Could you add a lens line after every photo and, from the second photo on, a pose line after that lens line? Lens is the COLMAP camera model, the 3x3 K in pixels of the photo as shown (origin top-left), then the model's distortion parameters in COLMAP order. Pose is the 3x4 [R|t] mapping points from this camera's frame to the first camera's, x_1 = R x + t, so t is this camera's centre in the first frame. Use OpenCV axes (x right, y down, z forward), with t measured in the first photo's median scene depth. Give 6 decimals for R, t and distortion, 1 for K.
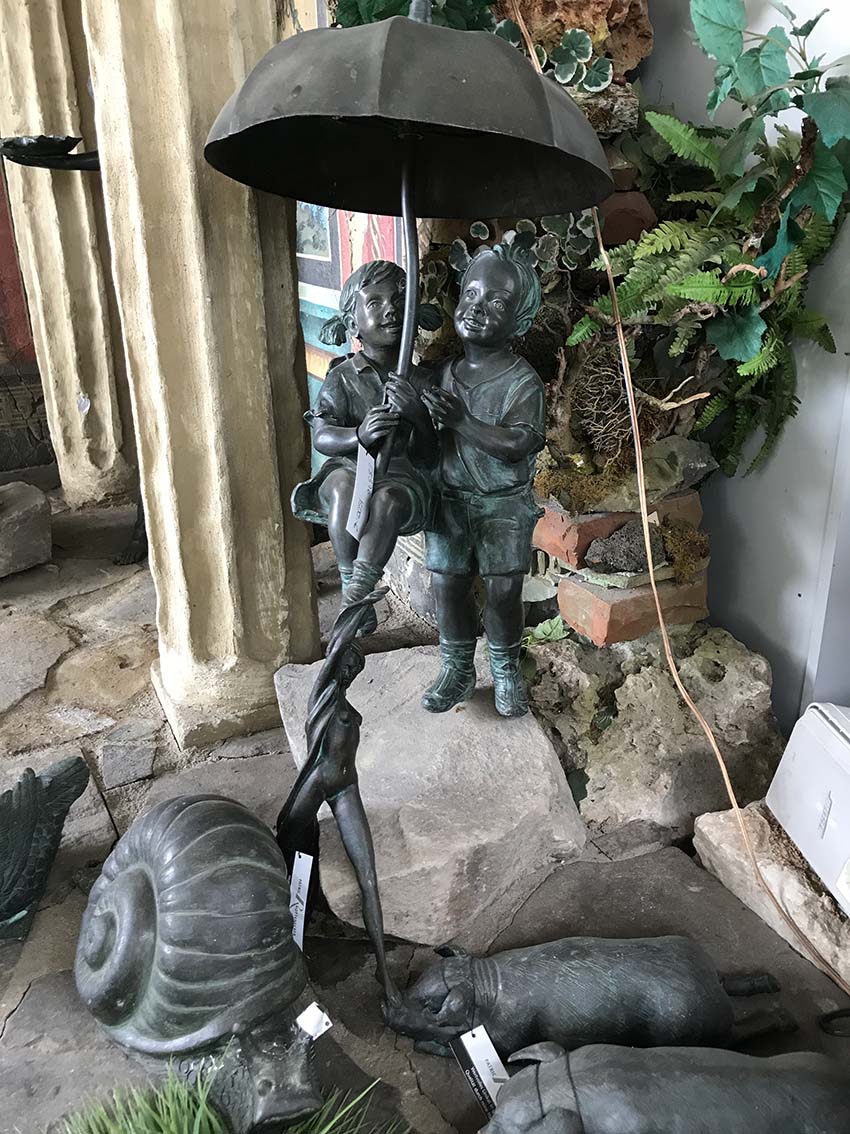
lens RADIAL K [[937.9, 0, 425.0], [0, 937.9, 567.0], [0, 0, 1]] dist [0.000888, 0.001593]
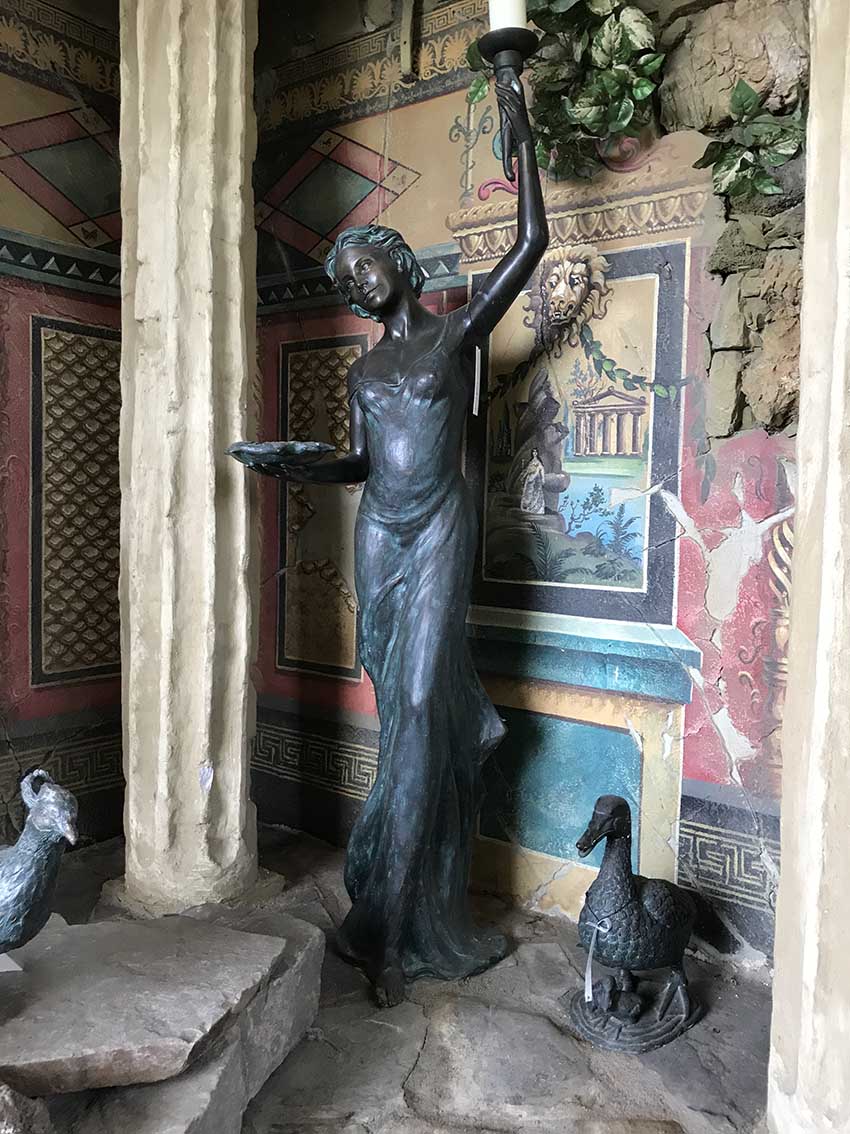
lens RADIAL K [[937.9, 0, 425.0], [0, 937.9, 567.0], [0, 0, 1]] dist [0.000888, 0.001593]
pose [[0.893669, 0.013035, 0.448537, -0.541119], [0.132537, 0.947314, -0.291598, -0.092504], [-0.428707, 0.320040, 0.844858, 0.260093]]
